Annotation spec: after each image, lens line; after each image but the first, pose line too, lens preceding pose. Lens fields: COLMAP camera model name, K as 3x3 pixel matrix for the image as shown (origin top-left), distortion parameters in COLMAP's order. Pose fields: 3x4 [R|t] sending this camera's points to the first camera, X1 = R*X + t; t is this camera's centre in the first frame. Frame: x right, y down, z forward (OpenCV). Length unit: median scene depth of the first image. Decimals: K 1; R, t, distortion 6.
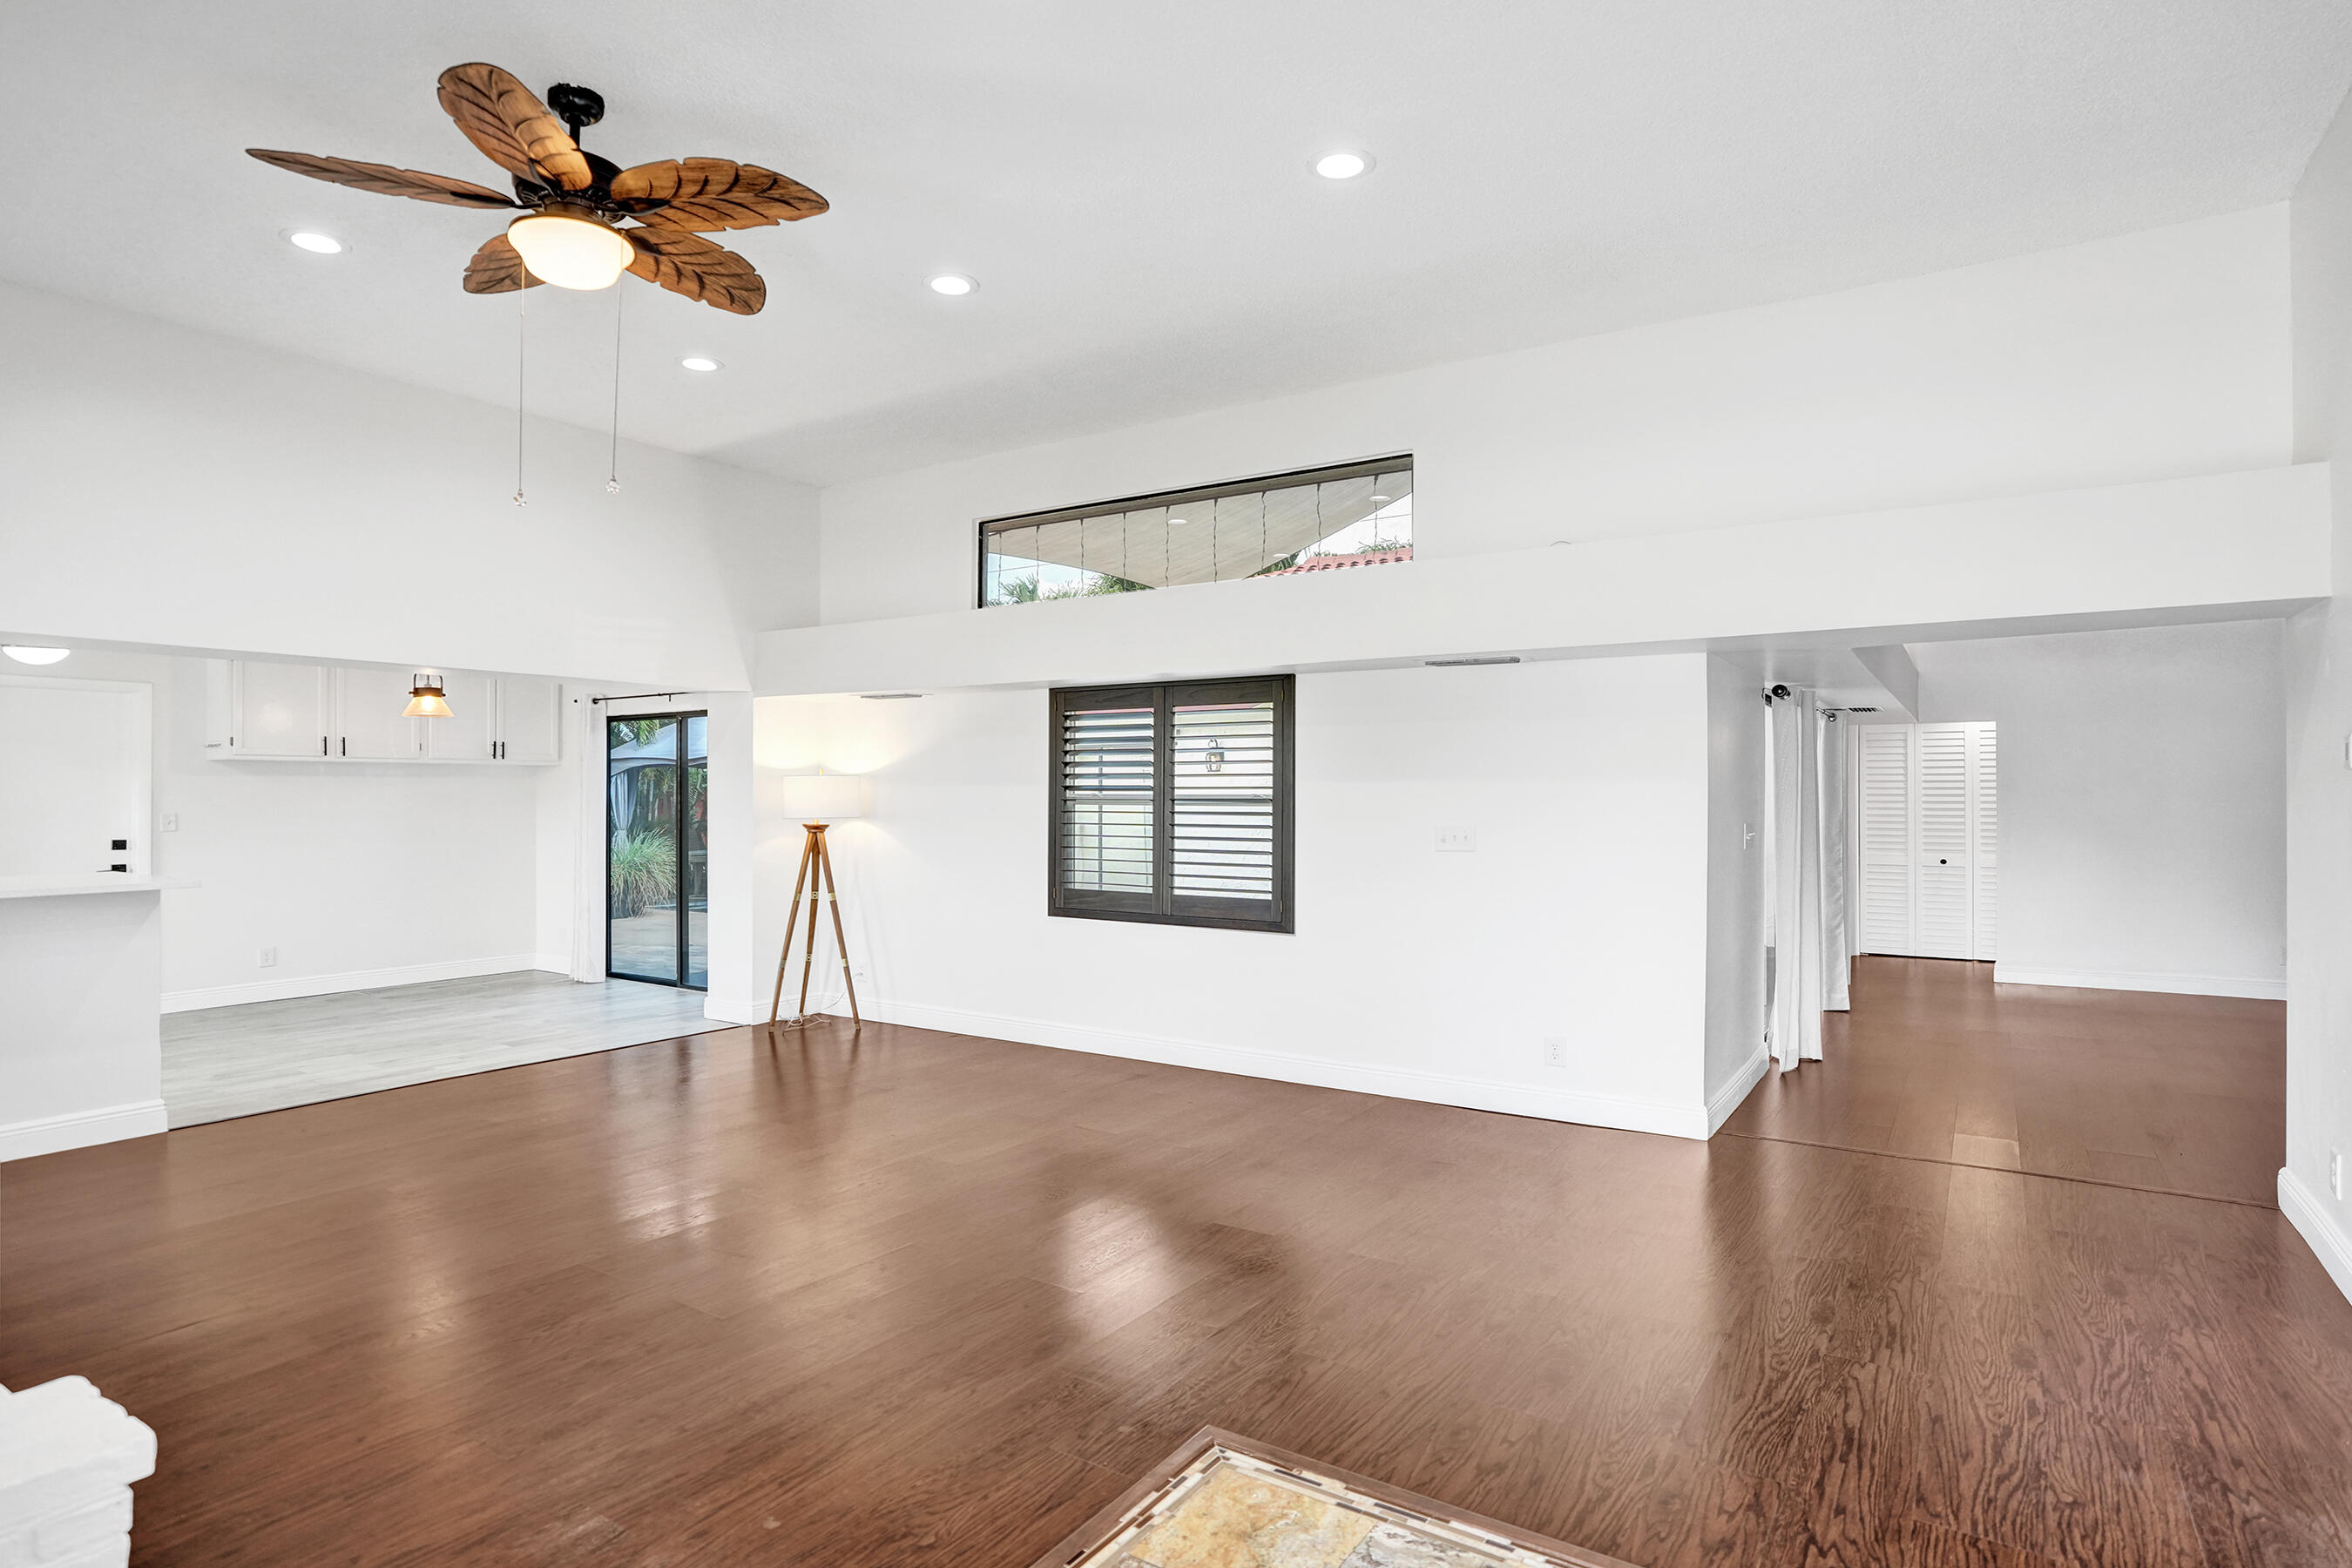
lens RADIAL K [[1254.7, 0, 1176.3], [0, 1254.7, 794.3], [0, 0, 1]] dist [-0.057972, 0.031279]
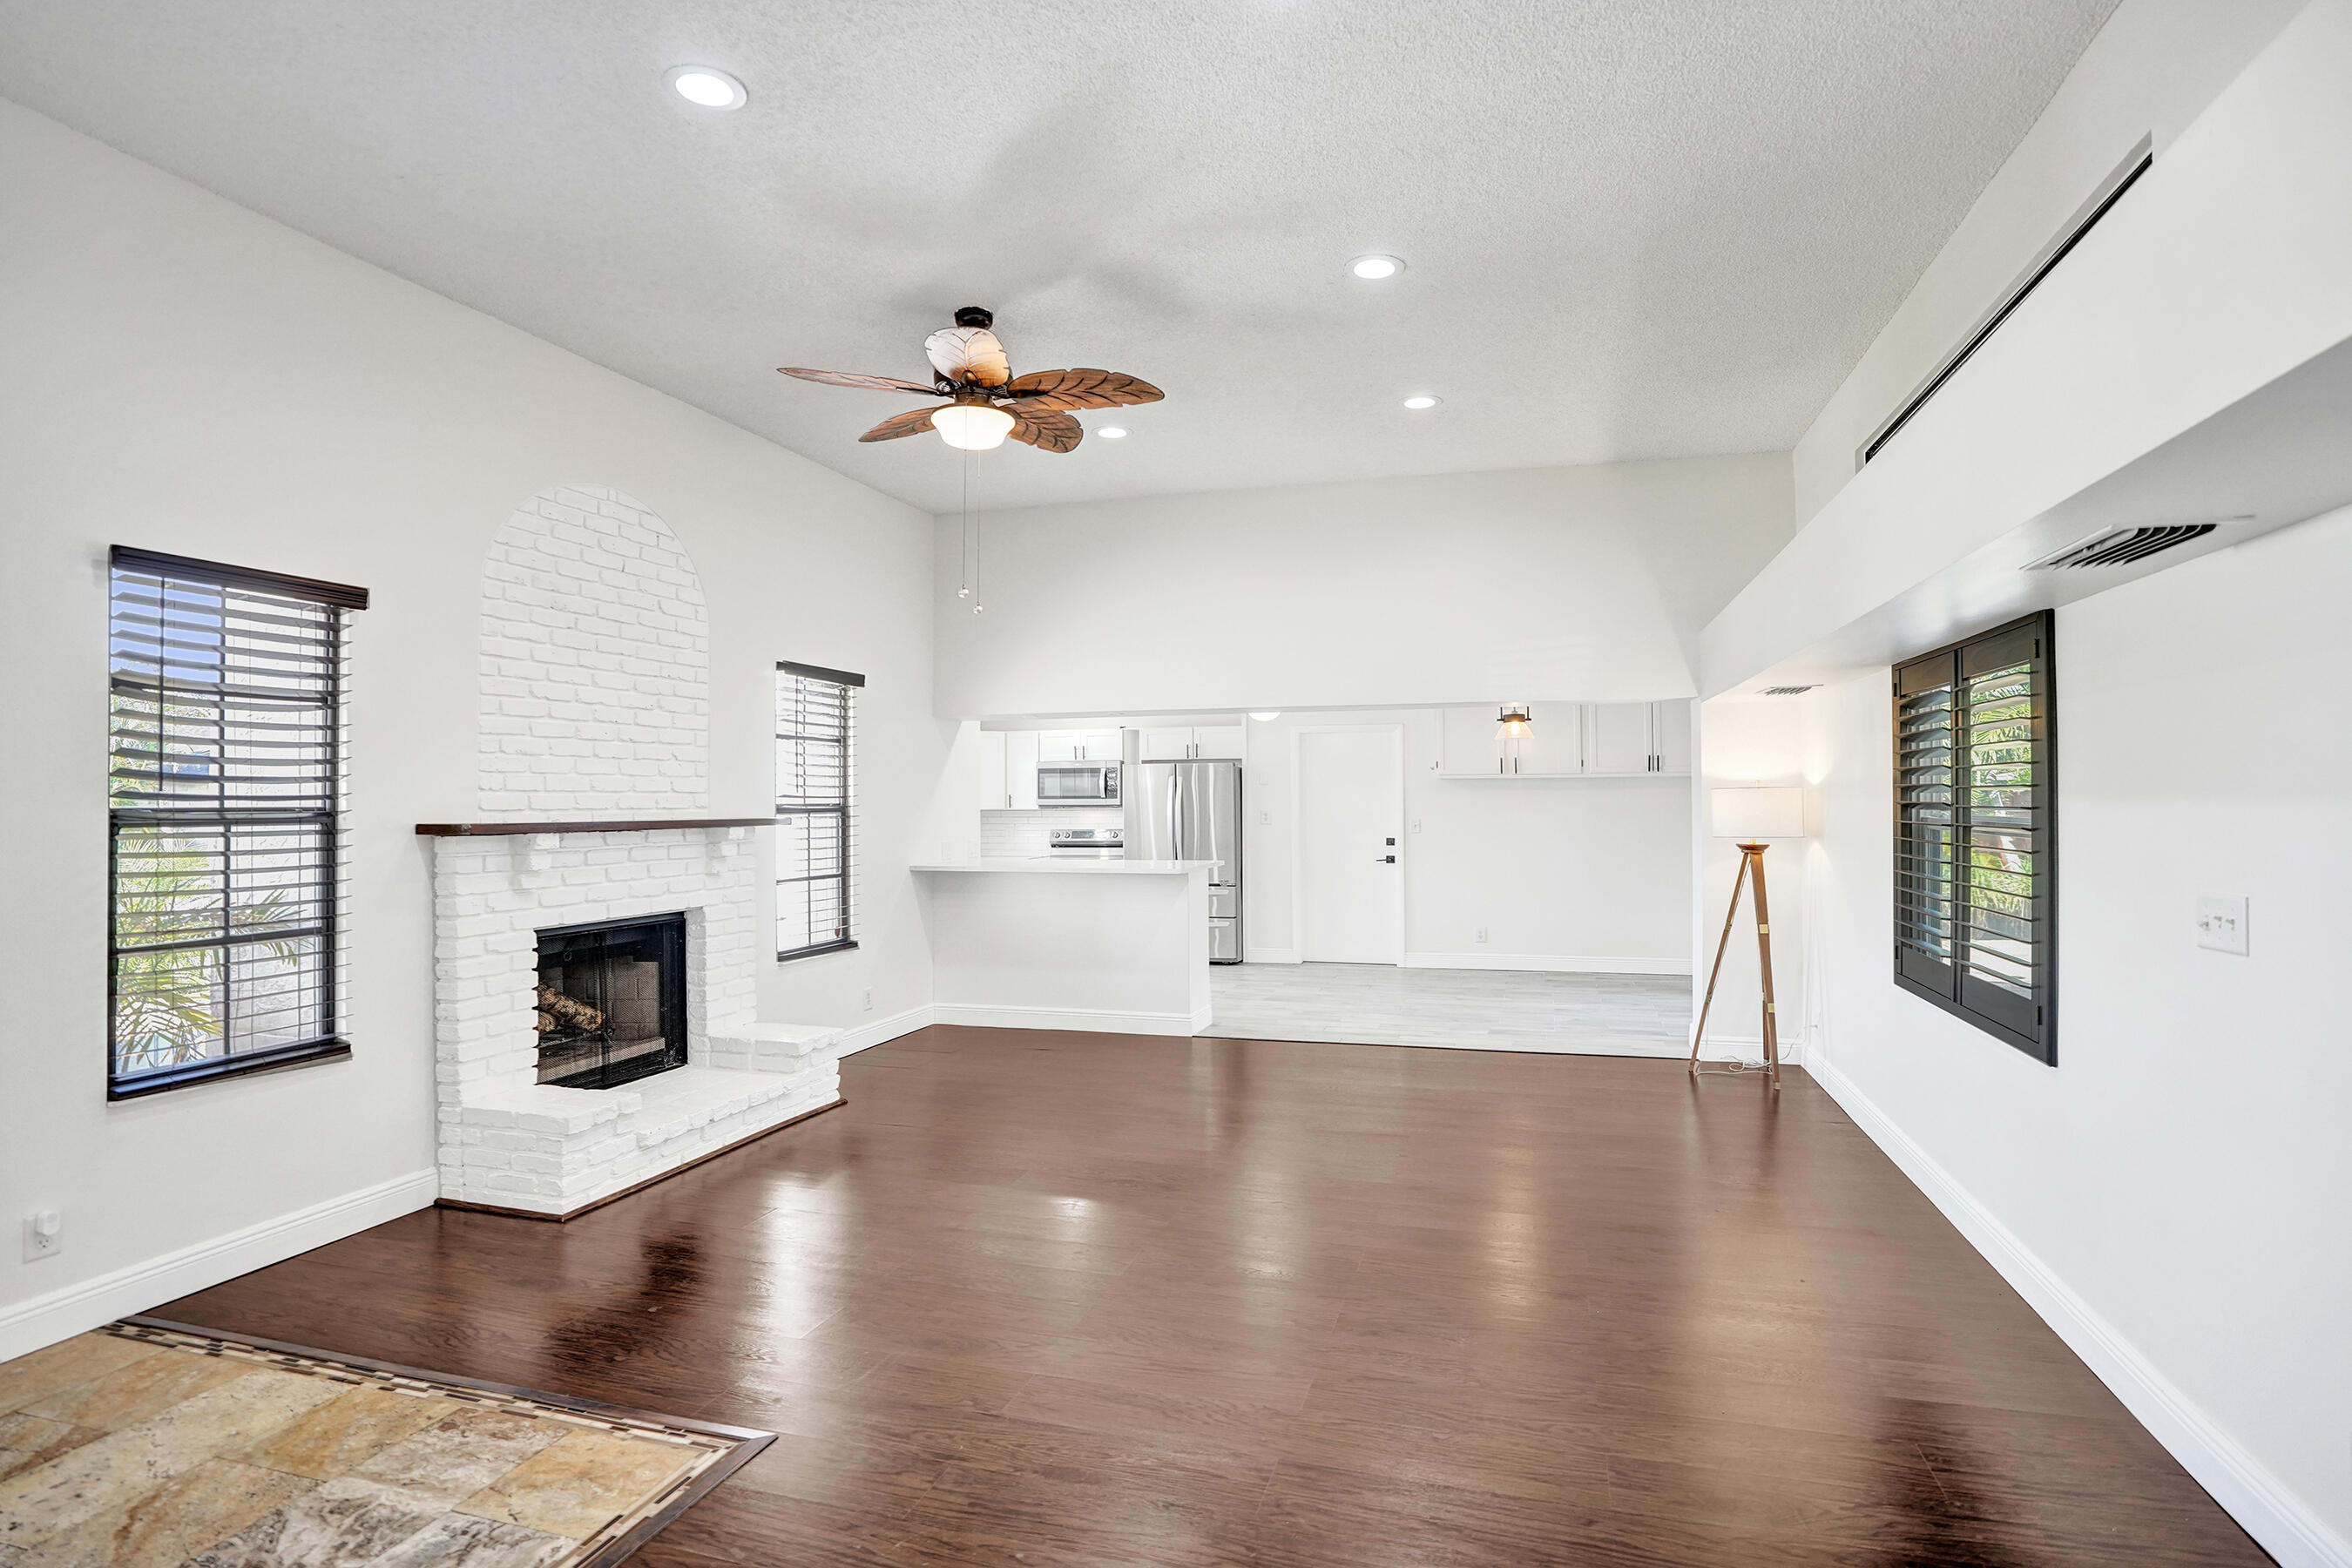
lens RADIAL K [[1214.1, 0, 1179.2], [0, 1214.1, 787.3], [0, 0, 1]] dist [-0.074024, 0.027214]
pose [[0.292286, -0.009846, -0.956280, 0.456560], [0.002714, 0.999952, -0.009466, -0.010011], [0.956327, 0.000171, 0.292299, 0.436027]]
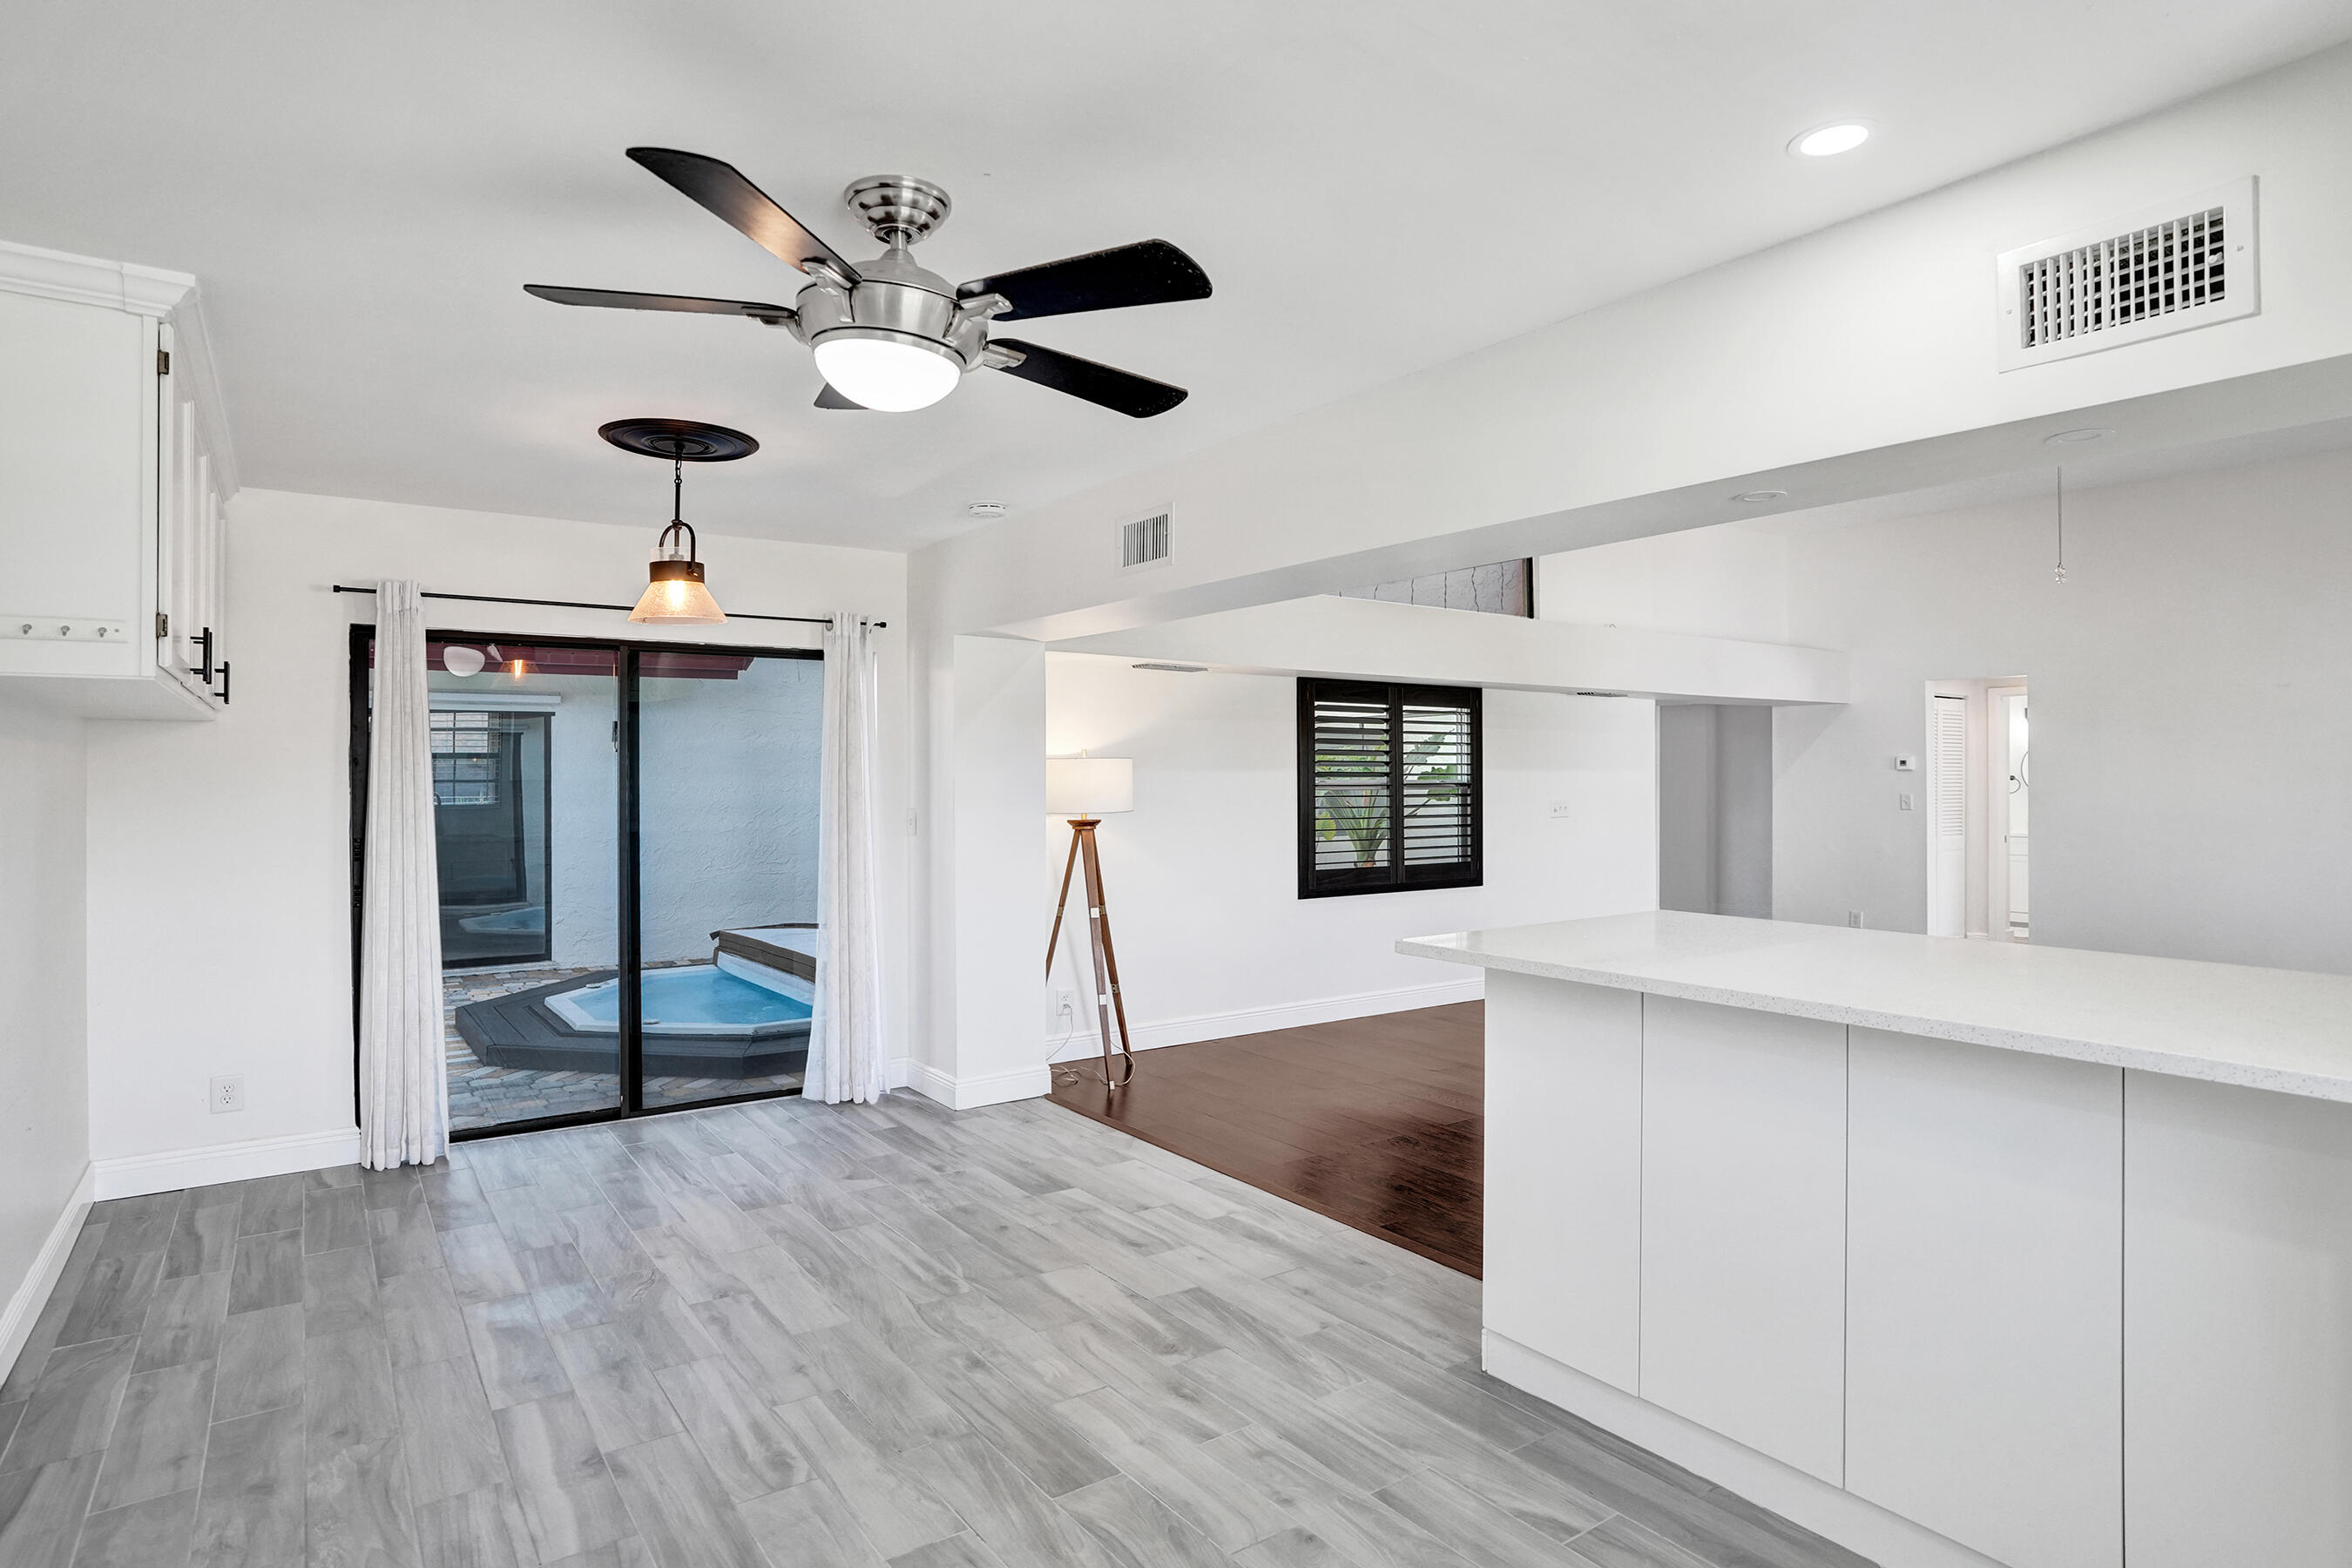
lens RADIAL K [[1276.9, 0, 1176.0], [0, 1276.9, 784.0], [0, 0, 1]] dist [-0.064438, 0.031631]
pose [[0.363092, -0.006547, 0.931730, -1.180324], [0.003950, 0.999977, 0.005487, -0.003567], [-0.931745, 0.001688, 0.363110, 0.761299]]
